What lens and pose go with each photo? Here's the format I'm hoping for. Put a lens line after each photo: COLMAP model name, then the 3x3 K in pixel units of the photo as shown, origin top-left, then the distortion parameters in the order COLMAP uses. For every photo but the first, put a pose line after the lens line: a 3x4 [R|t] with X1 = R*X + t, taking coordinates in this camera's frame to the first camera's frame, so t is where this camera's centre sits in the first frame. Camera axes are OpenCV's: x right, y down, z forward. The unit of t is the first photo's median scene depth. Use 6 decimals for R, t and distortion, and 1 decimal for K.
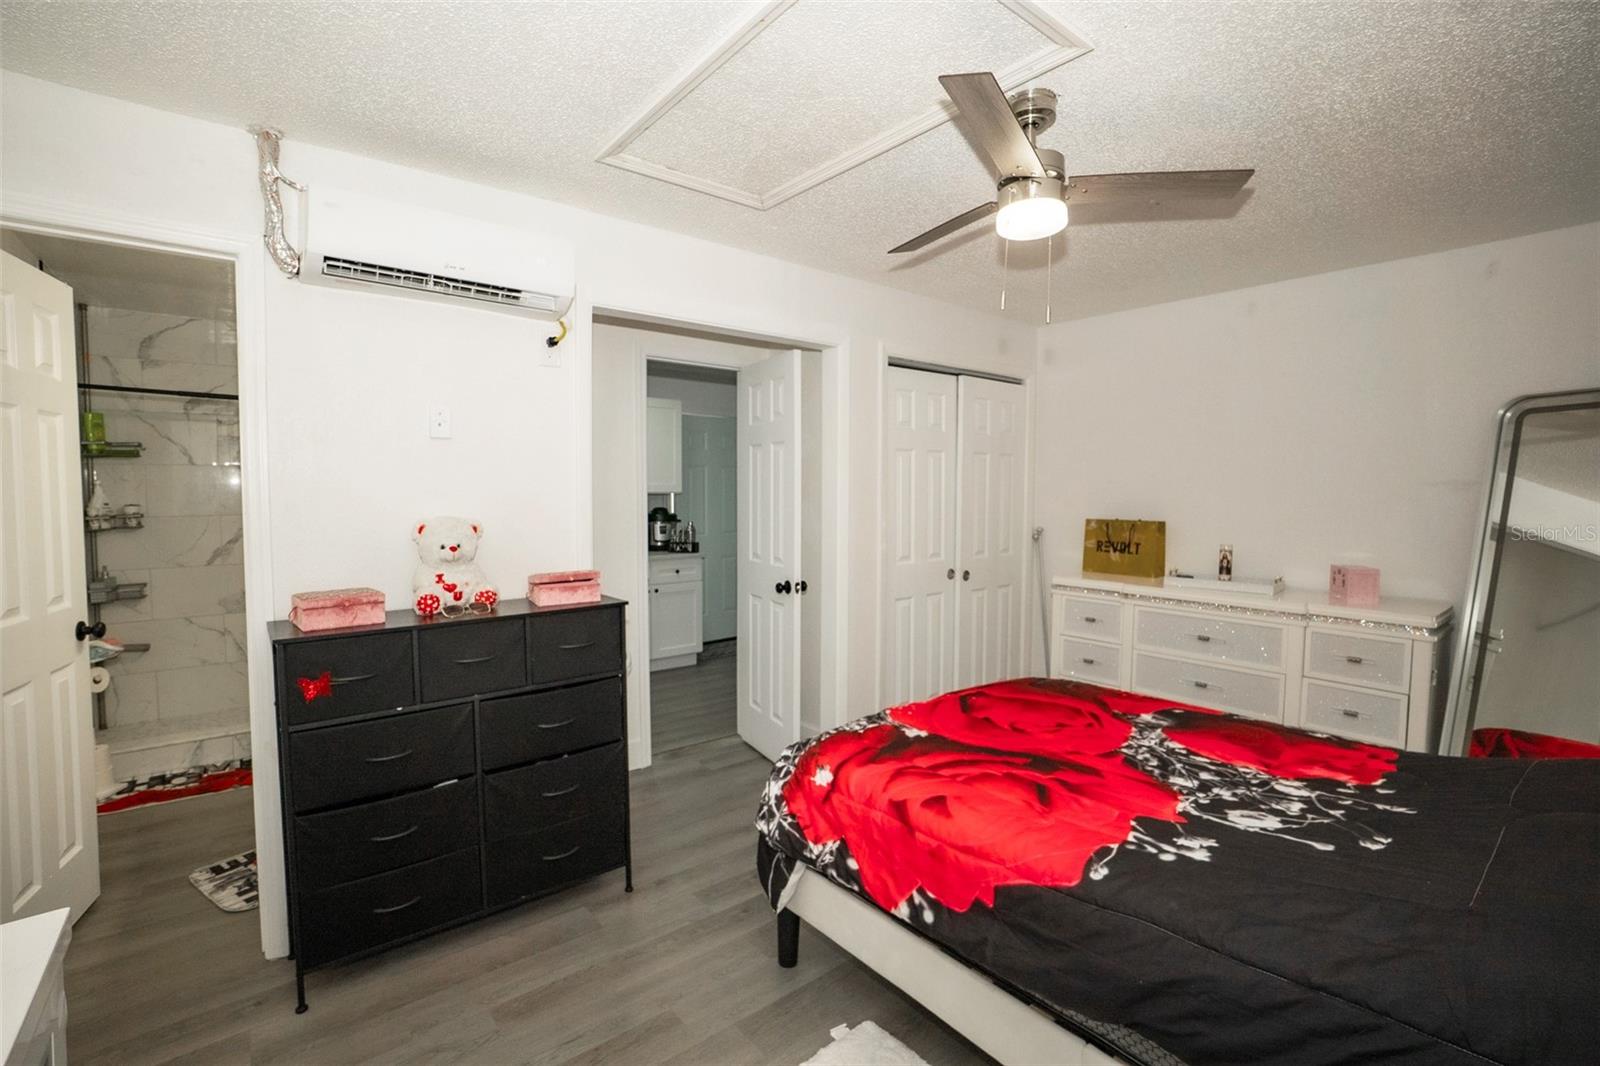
lens RADIAL K [[718.0, 0, 803.0], [0, 718.0, 521.1], [0, 0, 1]] dist [-0.075374, 0.032041]
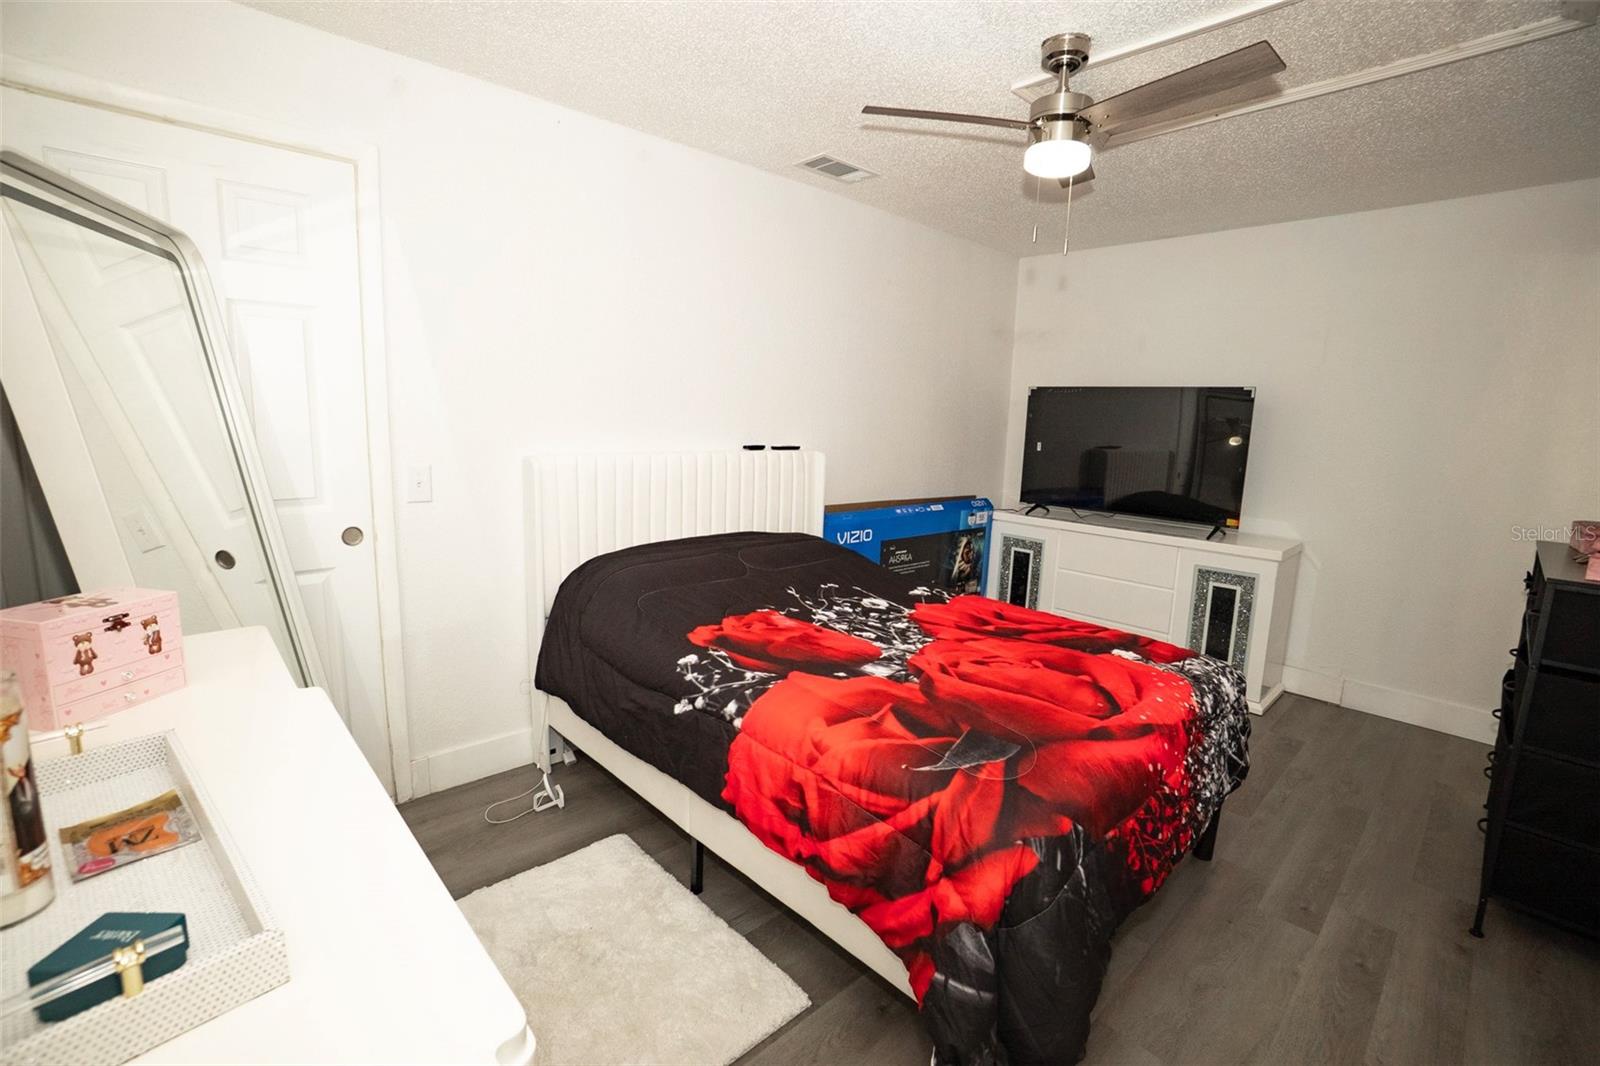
lens RADIAL K [[718.0, 0, 803.0], [0, 718.0, 521.1], [0, 0, 1]] dist [-0.075374, 0.032041]
pose [[-0.996666, -0.020012, -0.079099, 0.785901], [-0.035442, 0.979401, 0.198792, -0.081050], [0.073491, 0.200932, -0.976845, 2.150188]]
